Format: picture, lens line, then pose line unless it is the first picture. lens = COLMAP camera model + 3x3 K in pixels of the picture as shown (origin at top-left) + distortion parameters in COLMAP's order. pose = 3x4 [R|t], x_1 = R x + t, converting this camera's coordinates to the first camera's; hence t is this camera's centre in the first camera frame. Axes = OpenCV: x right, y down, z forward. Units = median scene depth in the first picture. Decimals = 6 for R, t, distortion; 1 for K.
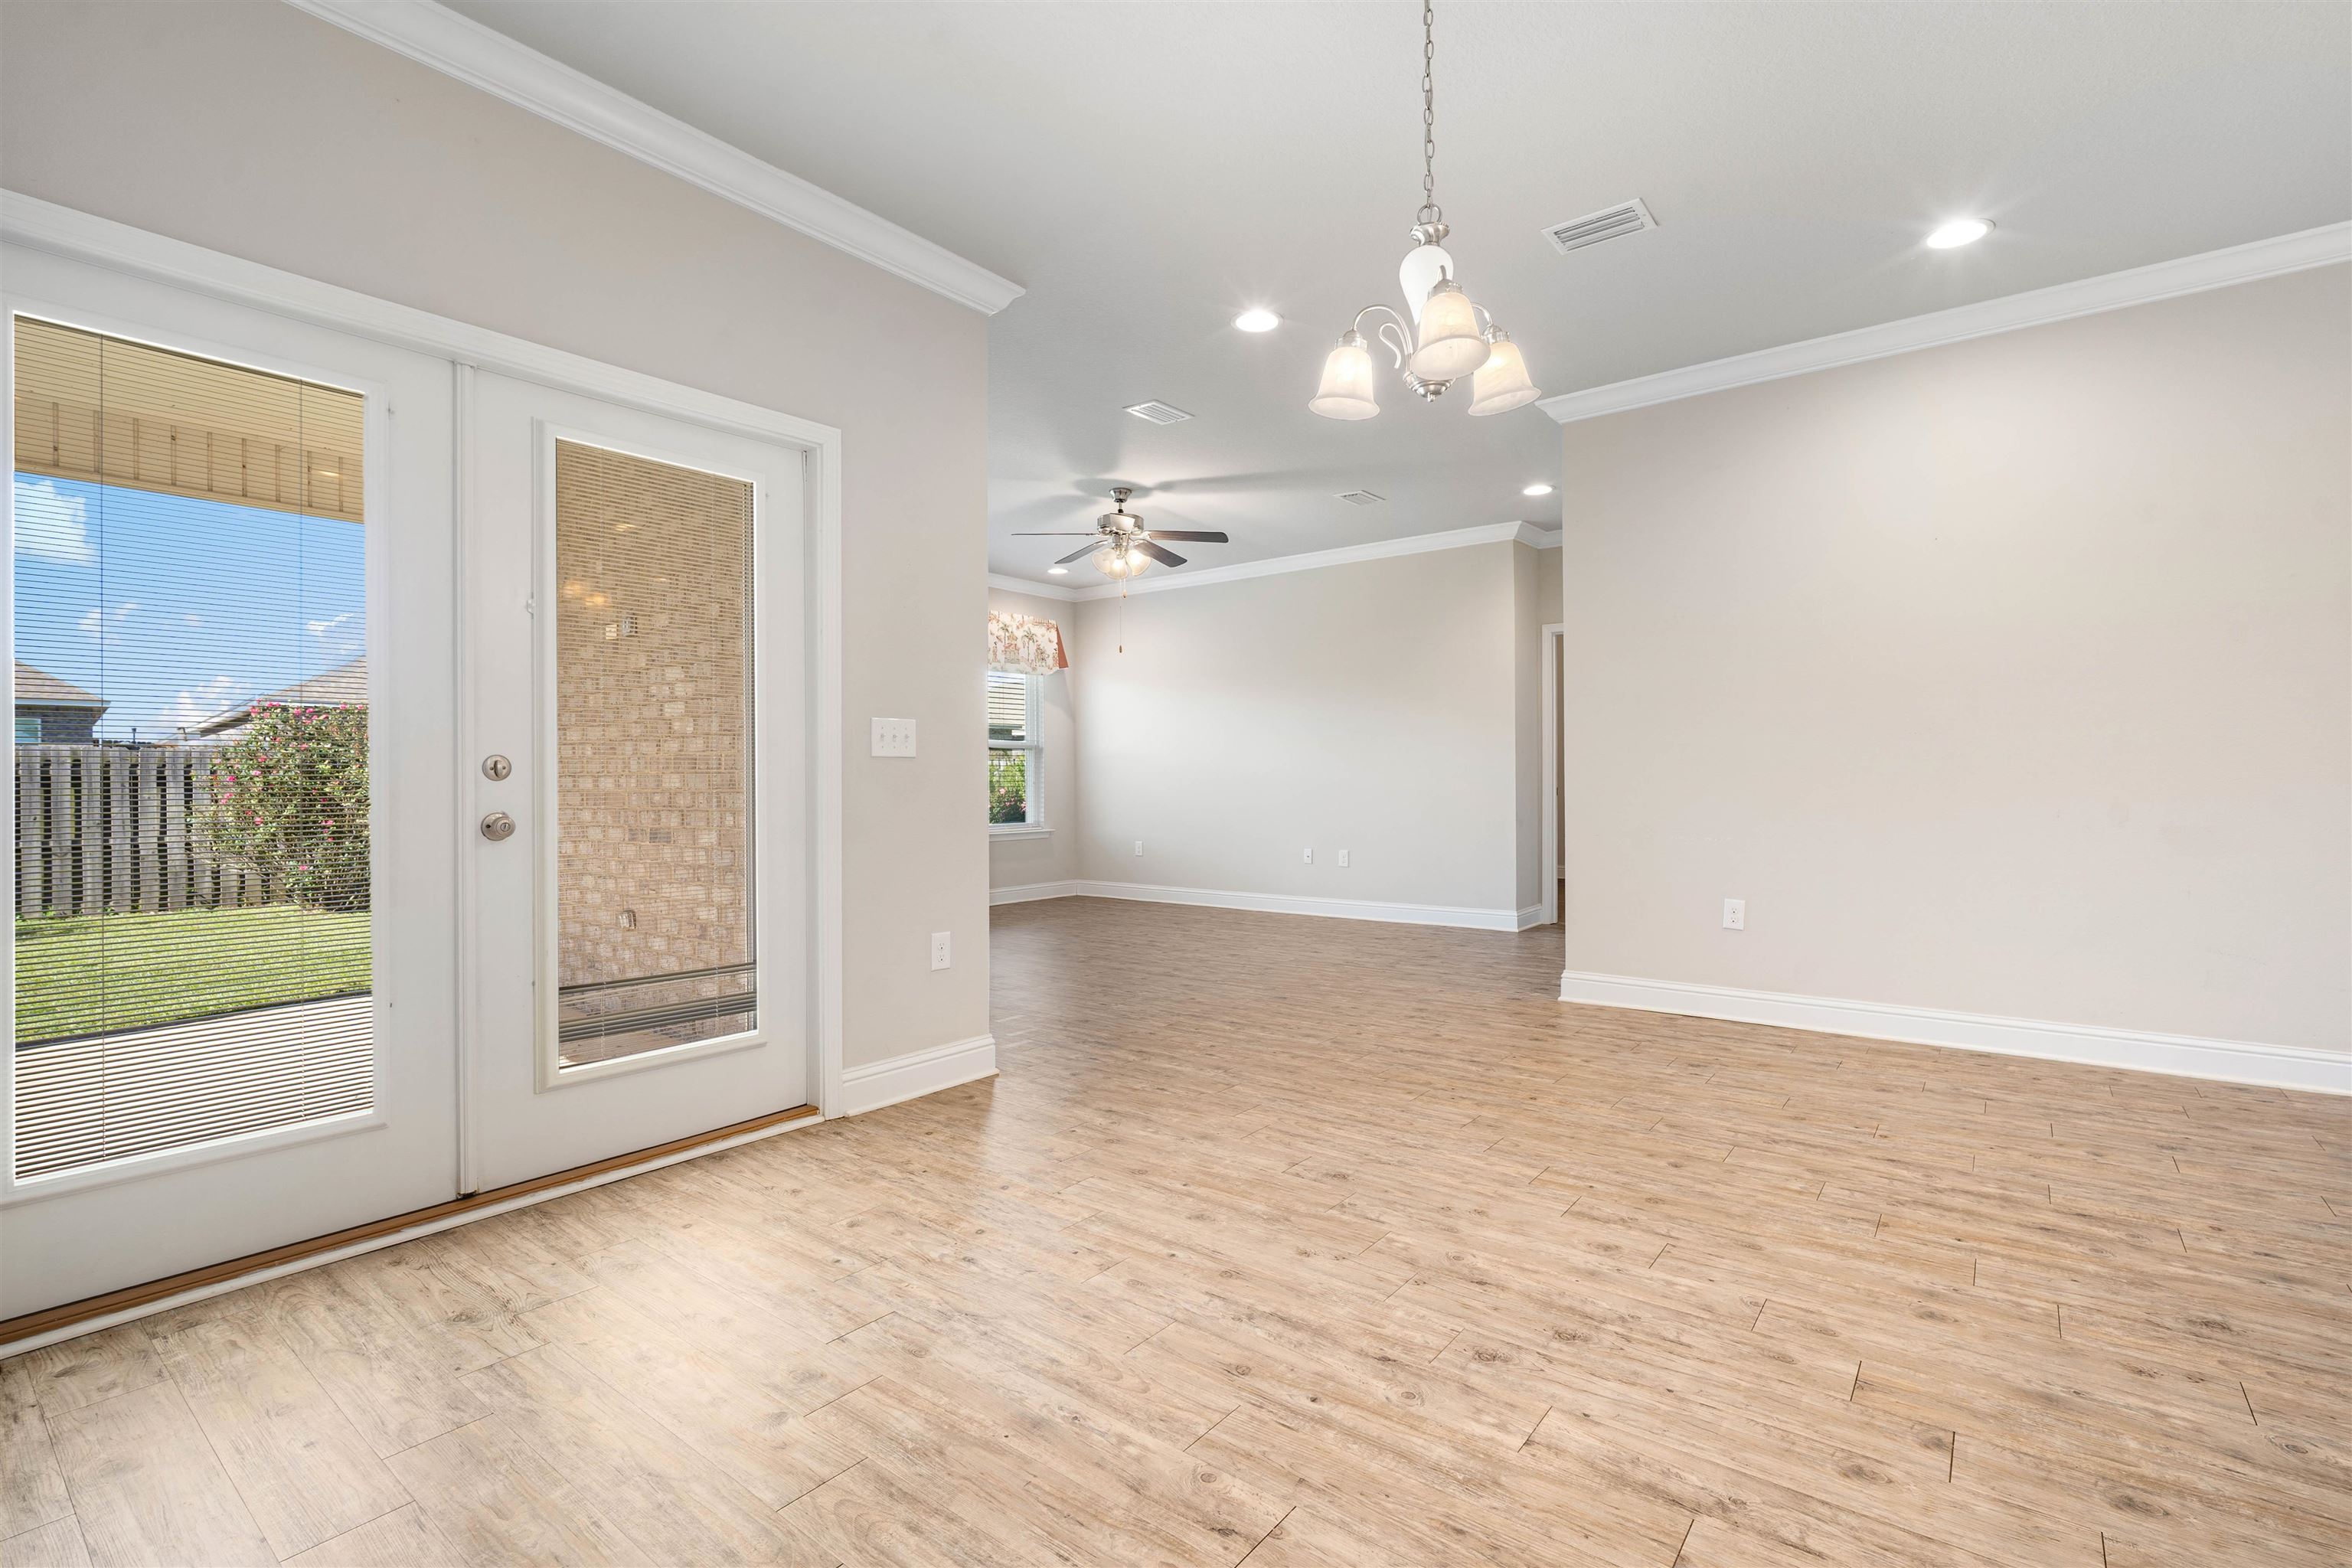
lens RADIAL K [[1064.7, 0, 1214.6], [0, 1064.7, 788.4], [0, 0, 1]] dist [-0.016382, 0.004529]
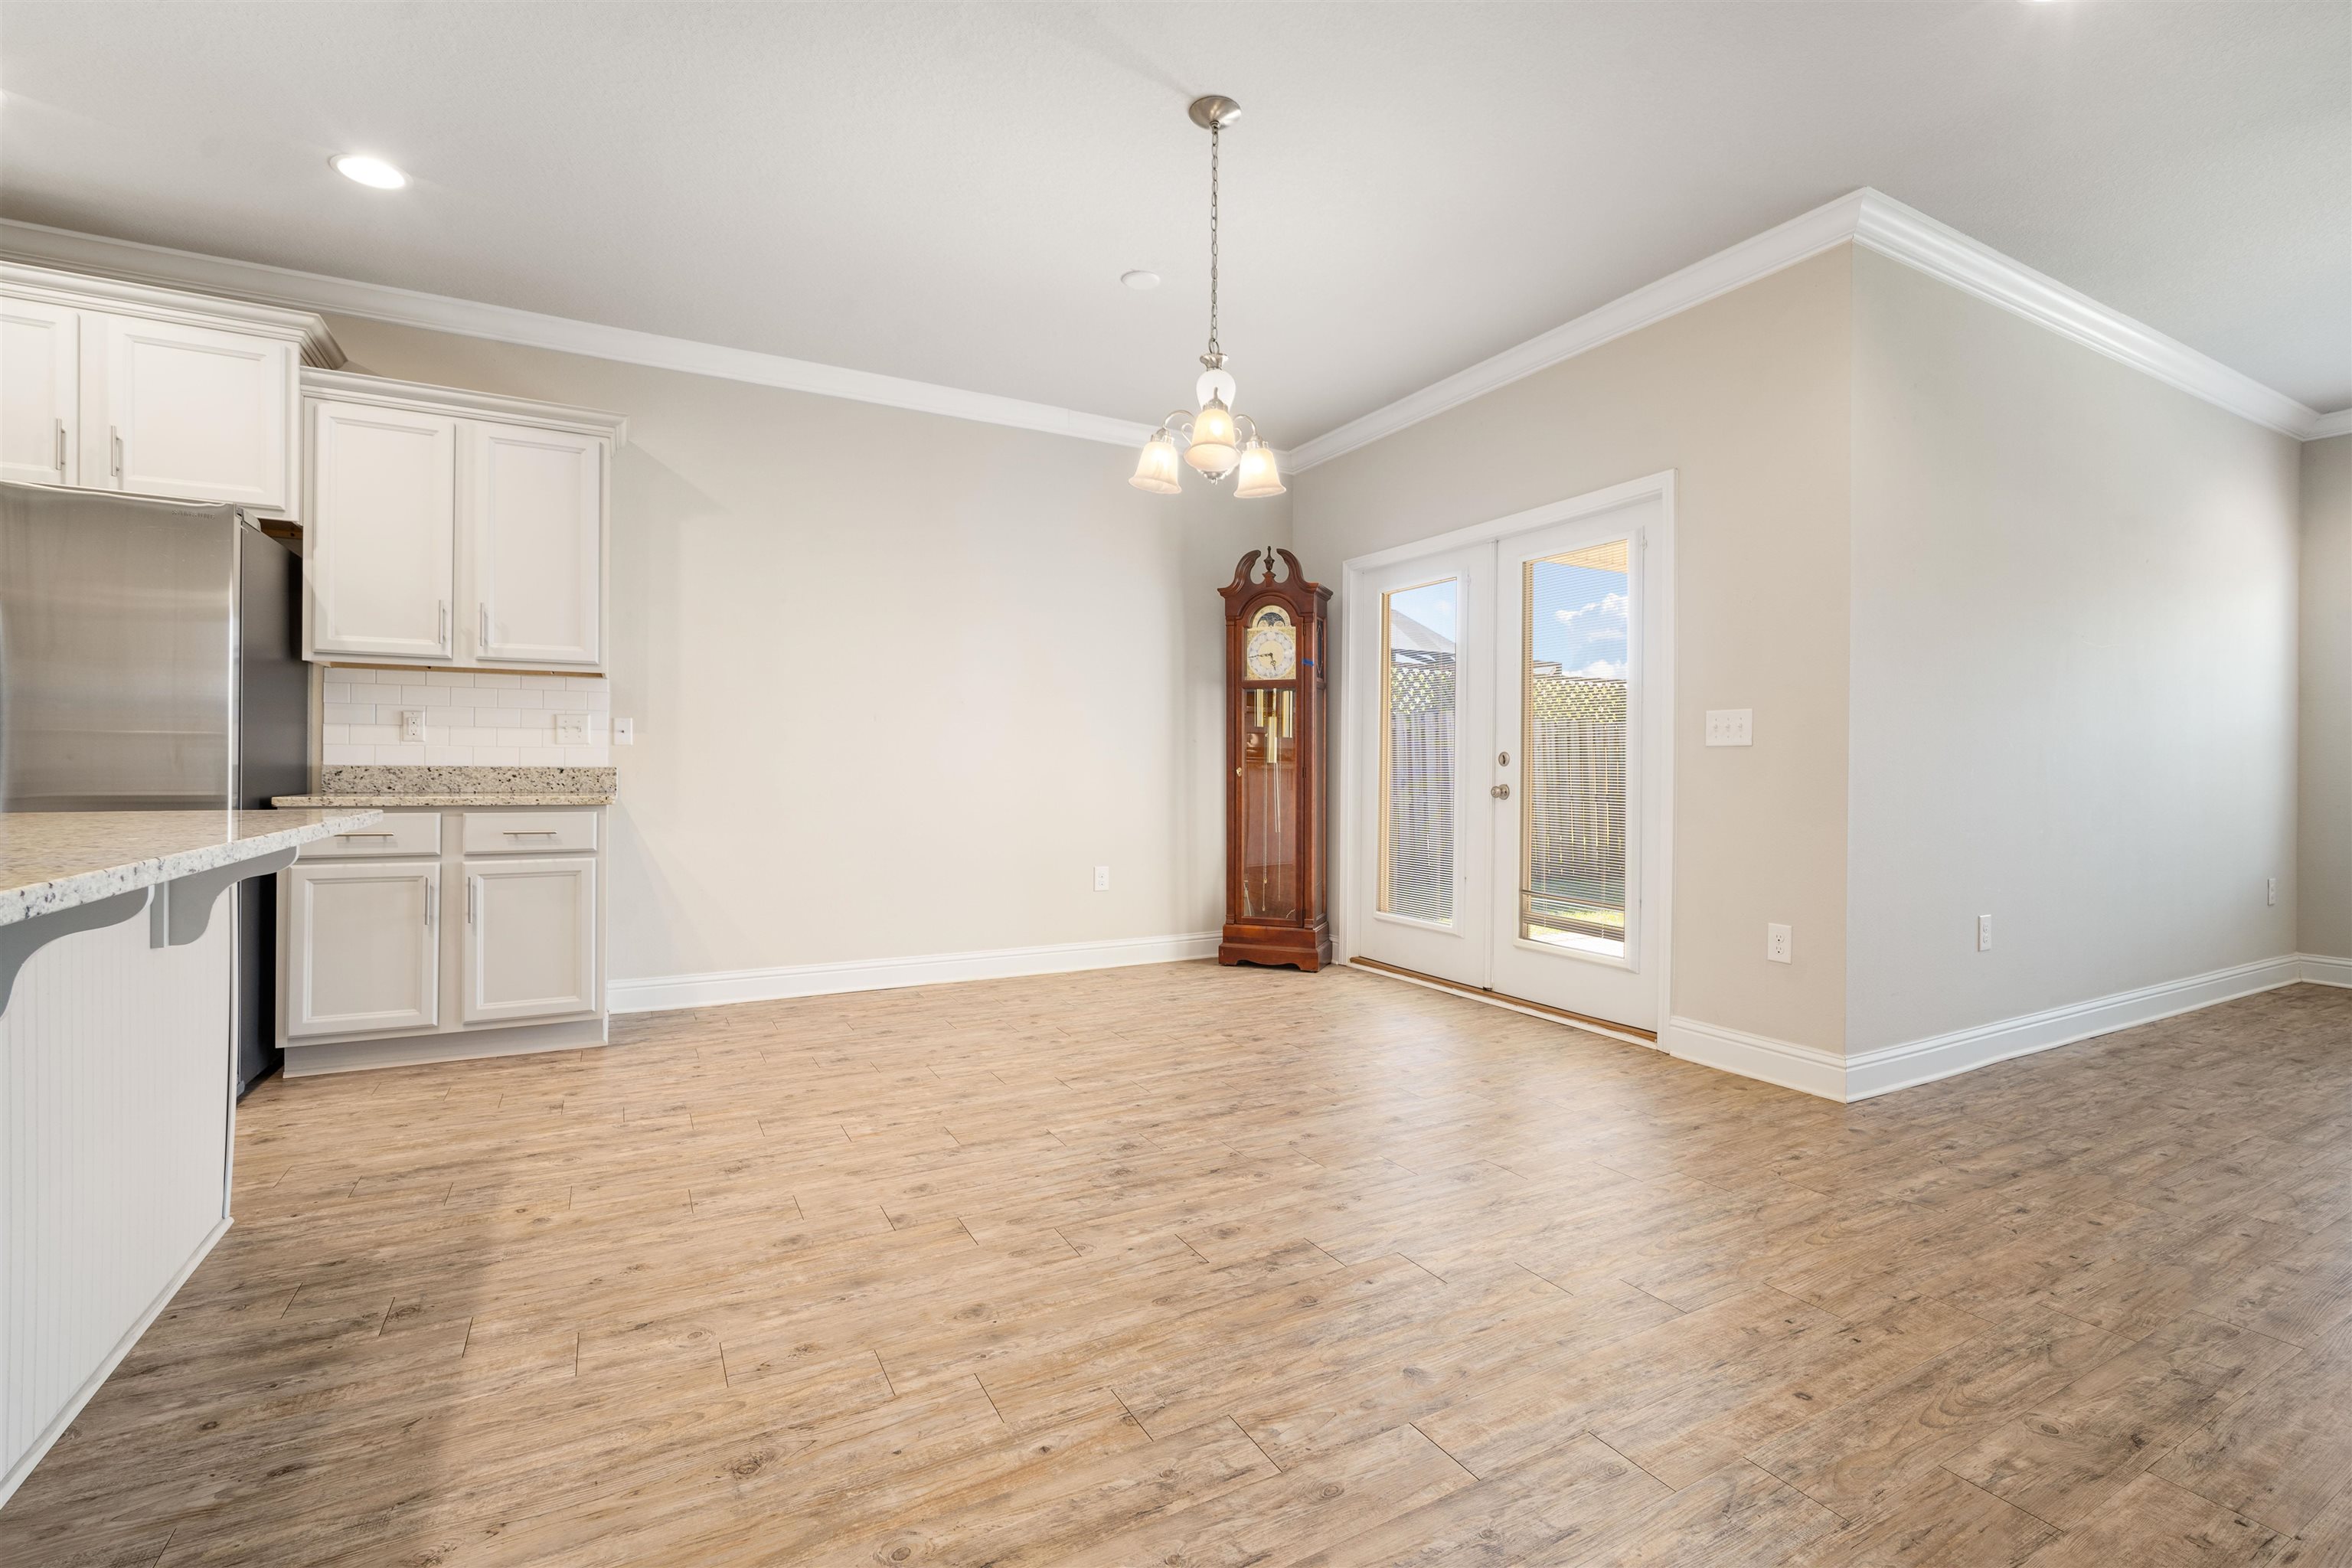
lens RADIAL K [[1059.9, 0, 1178.9], [0, 1059.9, 776.4], [0, 0, 1]] dist [-0.012973, 0.002400]
pose [[-0.418533, 0.012963, -0.908109, 1.402484], [-0.008748, 0.999794, 0.018303, -0.021056], [0.908159, 0.015604, -0.418334, 1.484678]]
